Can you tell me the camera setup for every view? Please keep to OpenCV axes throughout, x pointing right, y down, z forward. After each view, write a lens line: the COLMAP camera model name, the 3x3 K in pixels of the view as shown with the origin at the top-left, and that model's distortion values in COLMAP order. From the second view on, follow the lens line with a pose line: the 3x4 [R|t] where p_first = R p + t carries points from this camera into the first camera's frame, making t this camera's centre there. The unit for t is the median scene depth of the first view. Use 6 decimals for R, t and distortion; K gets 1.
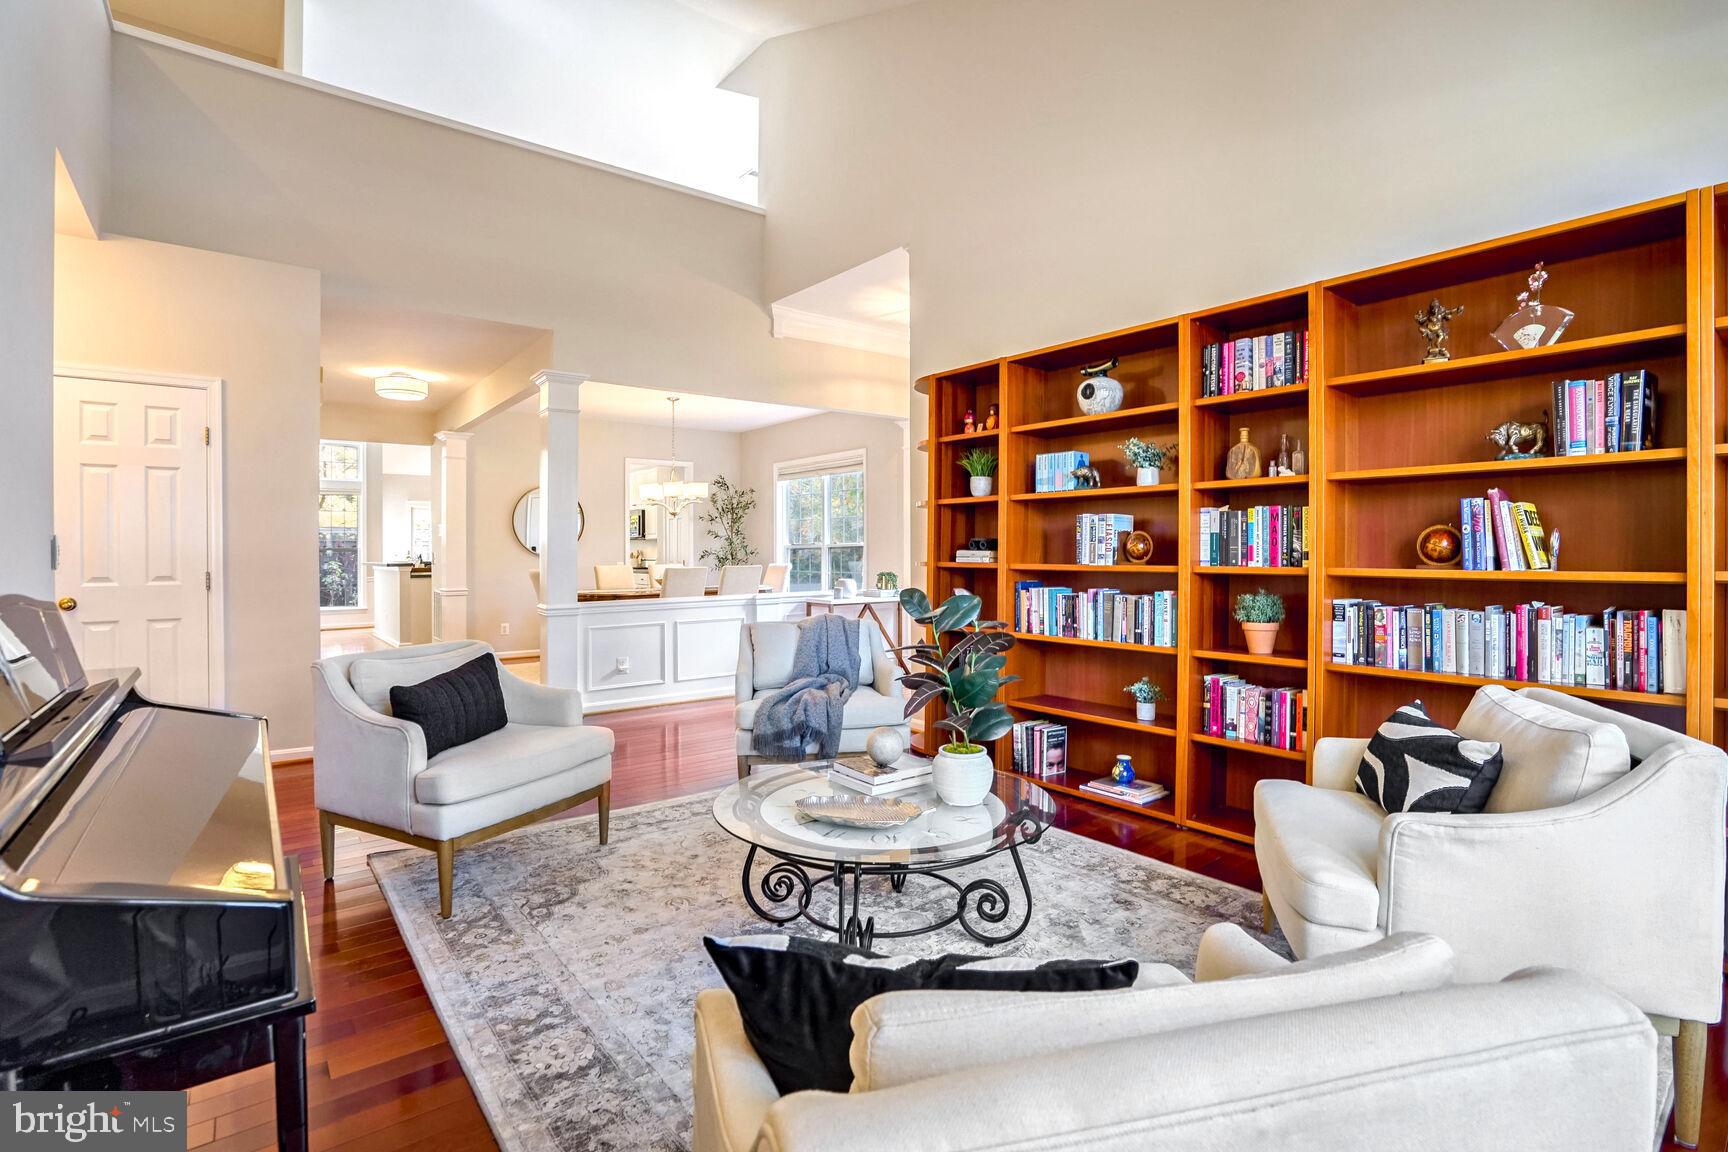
lens RADIAL K [[815.6, 0, 869.0], [0, 815.6, 573.8], [0, 0, 1]] dist [-0.022325, 0.002769]
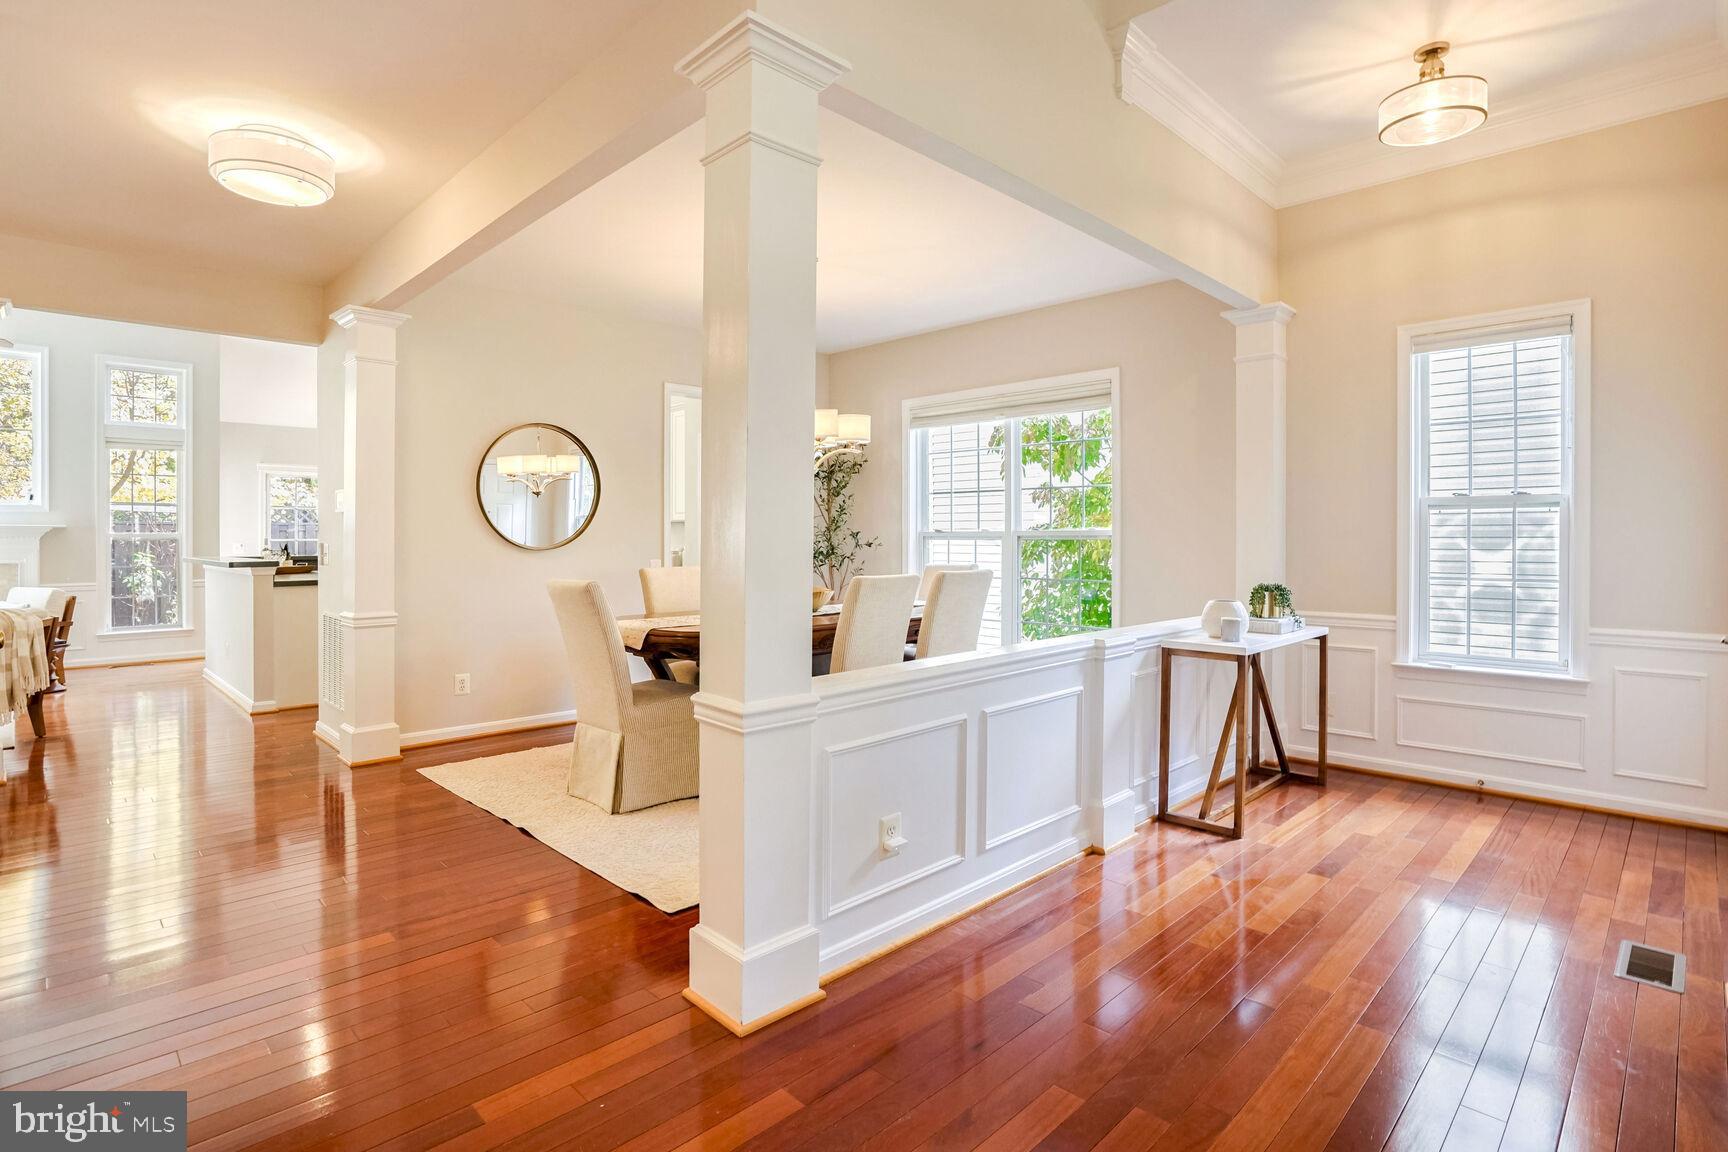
lens RADIAL K [[815.6, 0, 860.1], [0, 815.6, 558.7], [0, 0, 1]] dist [-0.022325, 0.002769]
pose [[0.991227, -0.001677, 0.132160, -0.252018], [0.001574, 0.999998, 0.000882, -0.015693], [-0.132161, -0.000666, 0.991228, 0.415594]]
